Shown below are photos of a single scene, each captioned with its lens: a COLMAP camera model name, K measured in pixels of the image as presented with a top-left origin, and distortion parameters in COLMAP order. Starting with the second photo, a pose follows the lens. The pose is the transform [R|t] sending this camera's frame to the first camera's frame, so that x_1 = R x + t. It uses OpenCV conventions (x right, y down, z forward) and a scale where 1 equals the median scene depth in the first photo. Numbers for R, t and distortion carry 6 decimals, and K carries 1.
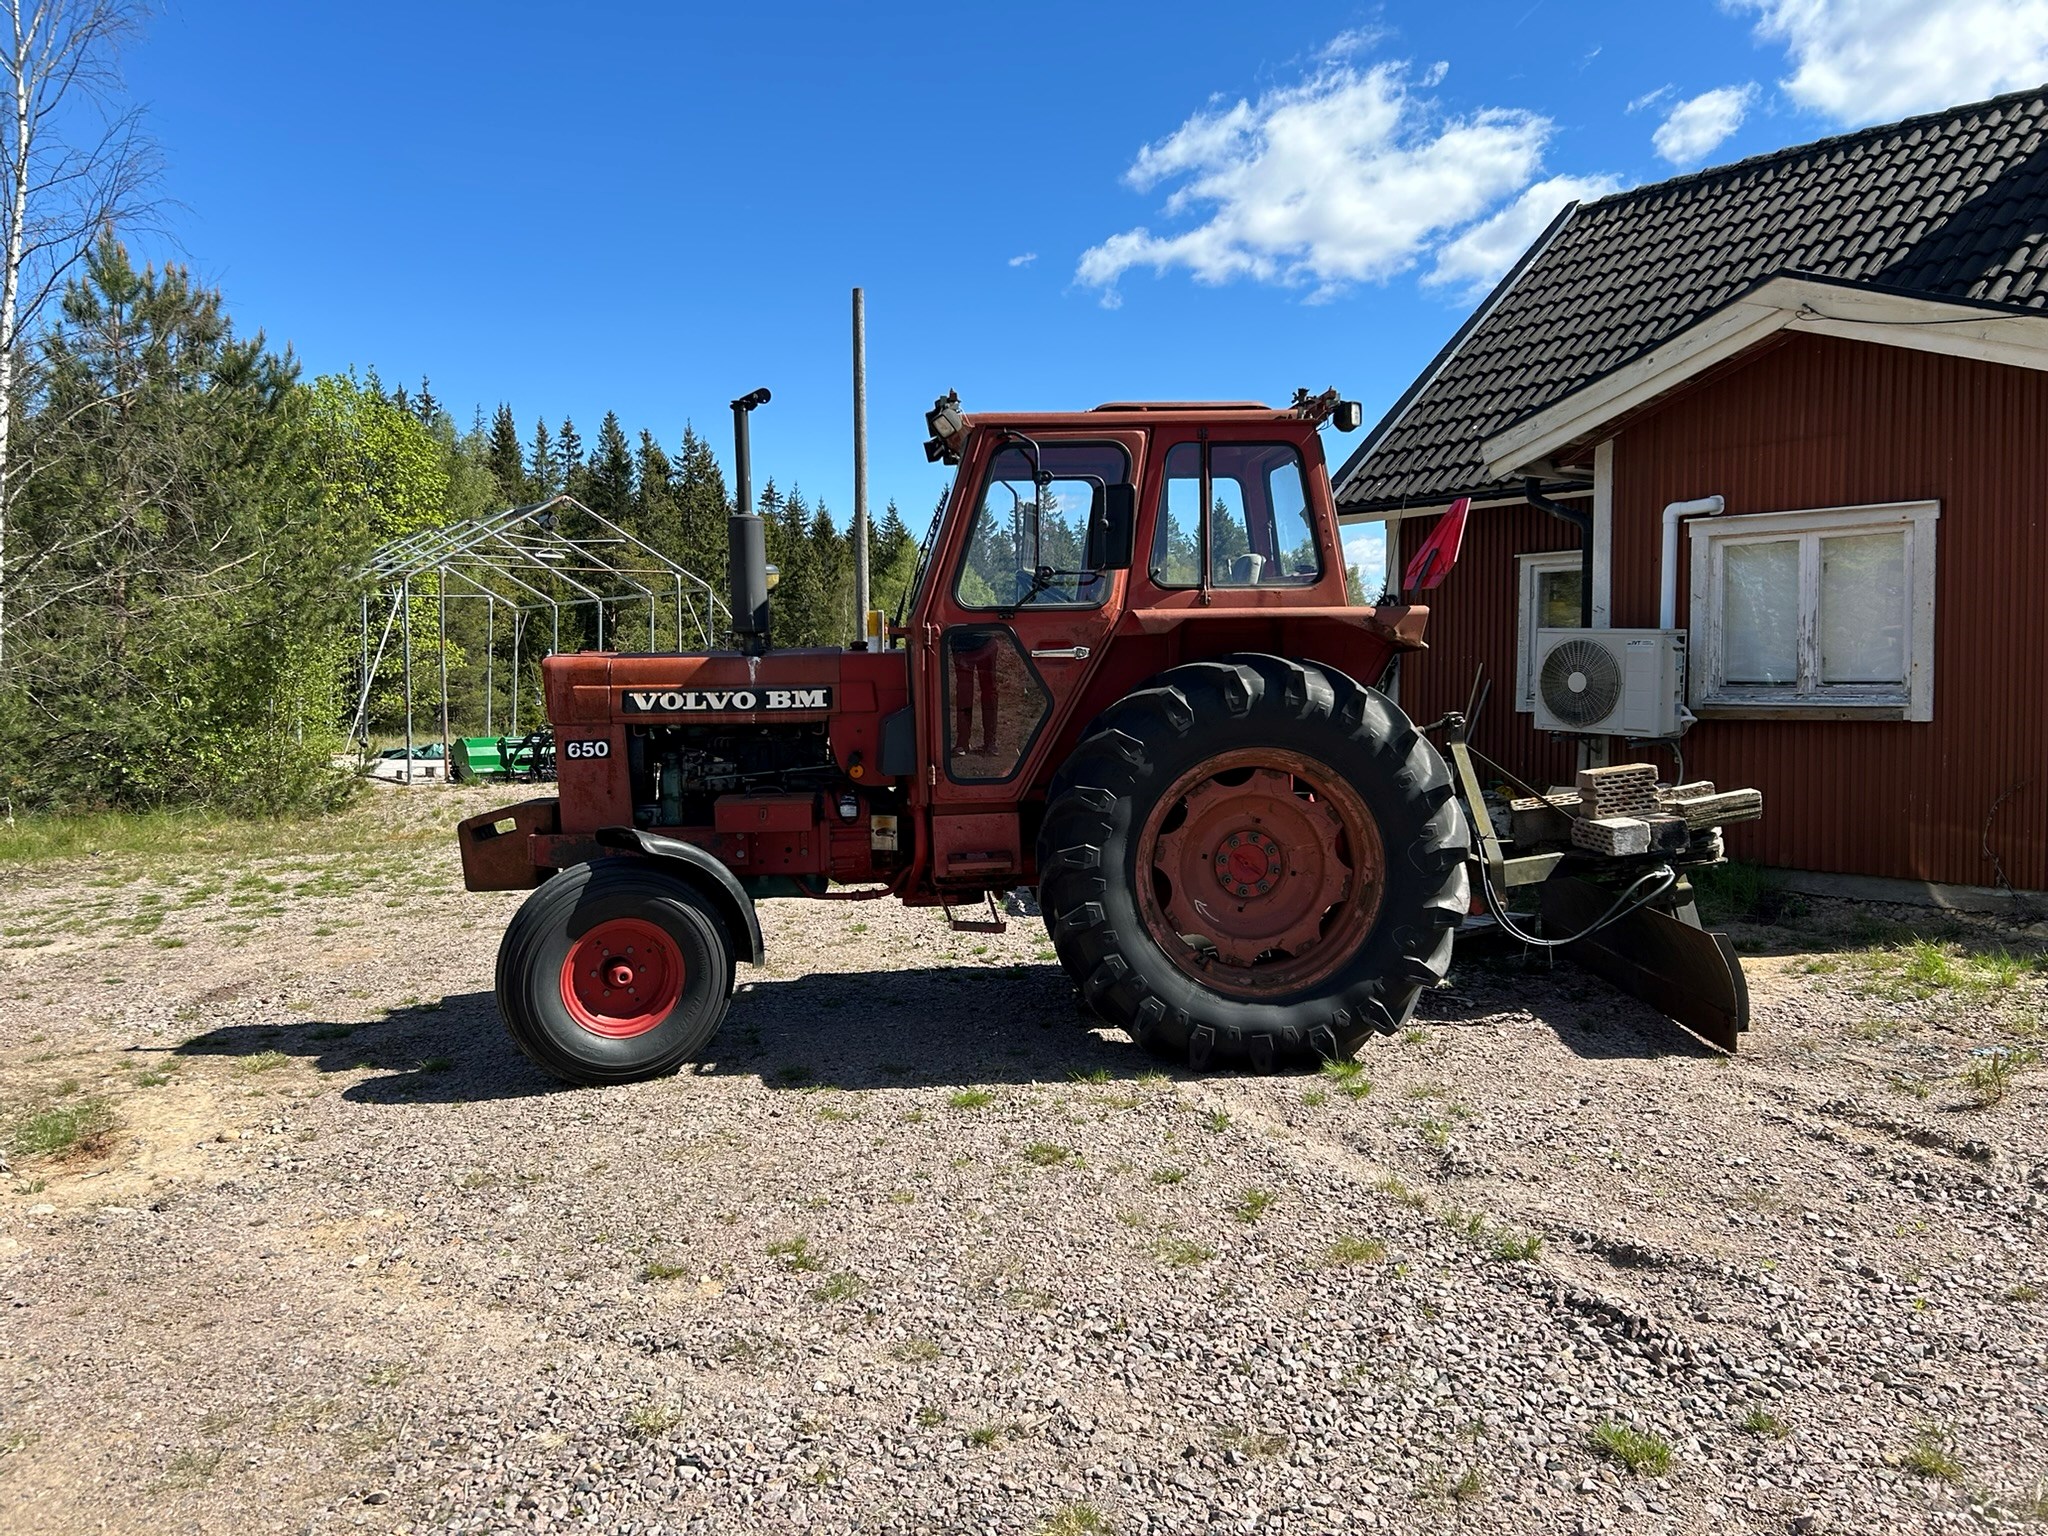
lens RADIAL K [[1531.7, 0, 1024.0], [0, 1531.7, 768.0], [0, 0, 1]] dist [0.062846, 0.002275]
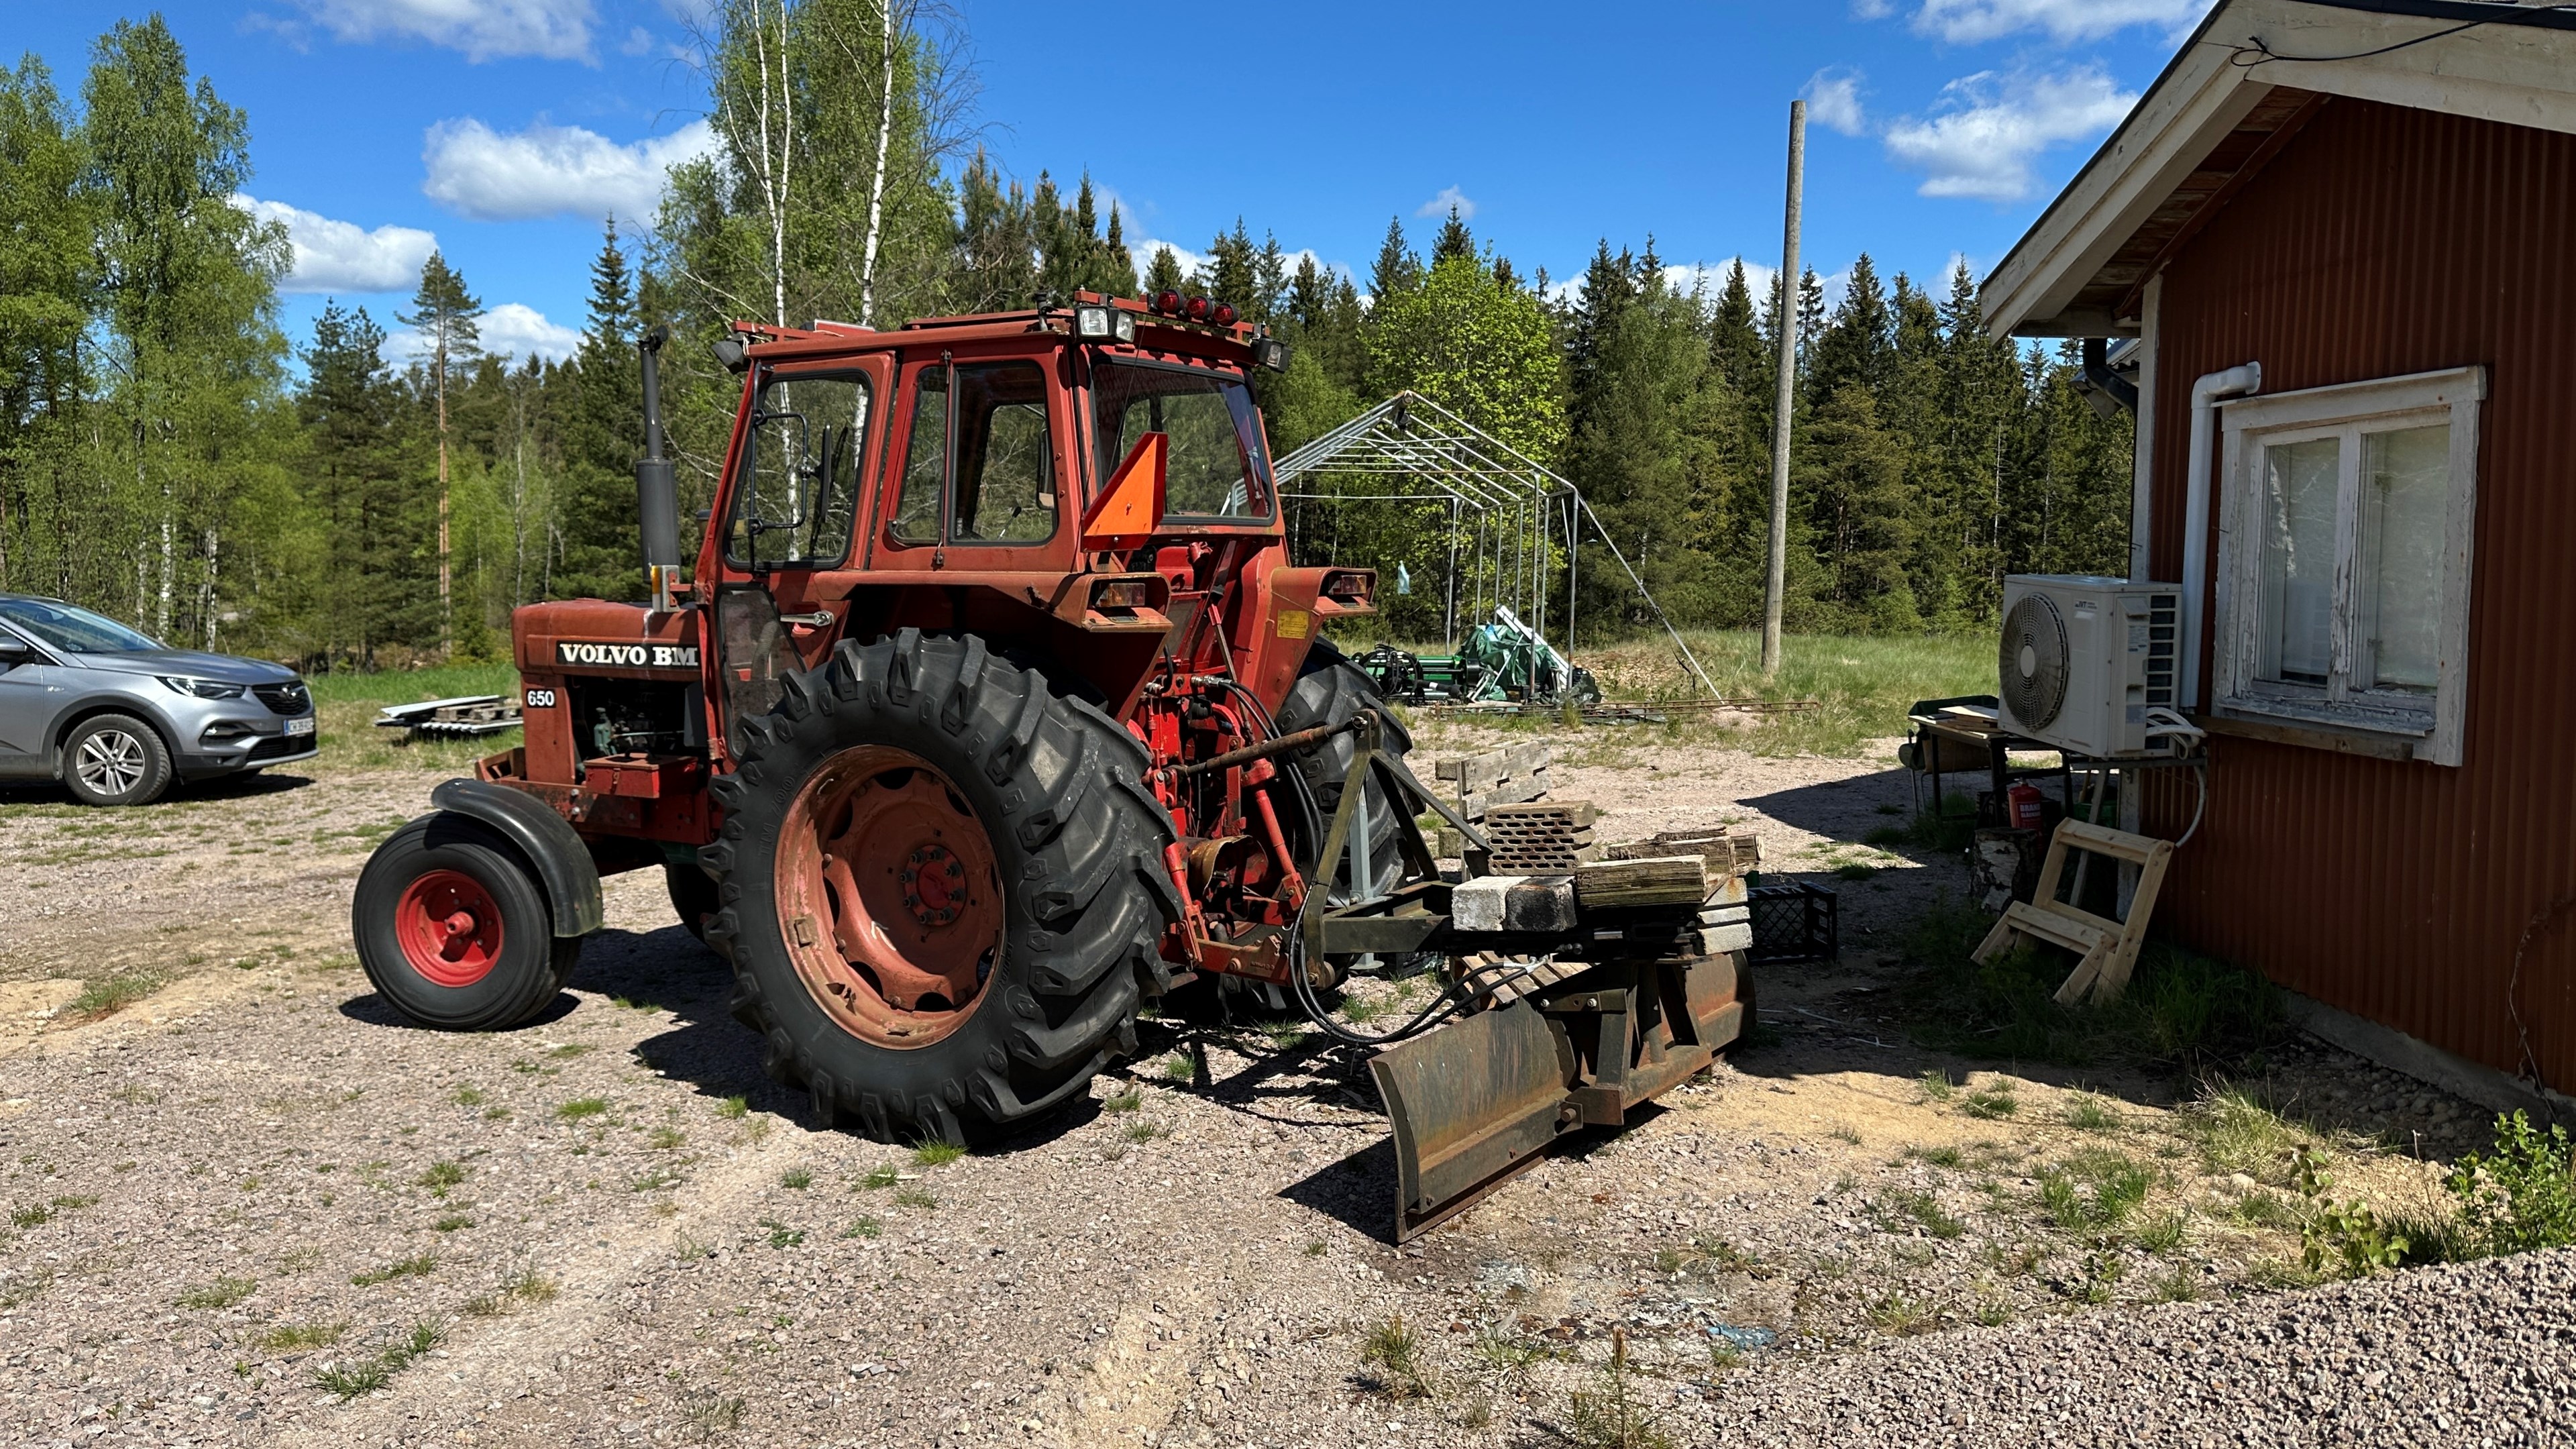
lens RADIAL K [[1824.9, 0, 1288.0], [0, 1824.9, 724.5], [0, 0, 1]] dist [-0.002220, -0.004942]
pose [[0.814350, 0.063208, -0.576922, 0.237637], [-0.048183, 0.997983, 0.041327, -0.019899], [0.578370, -0.005857, 0.815753, 0.088696]]
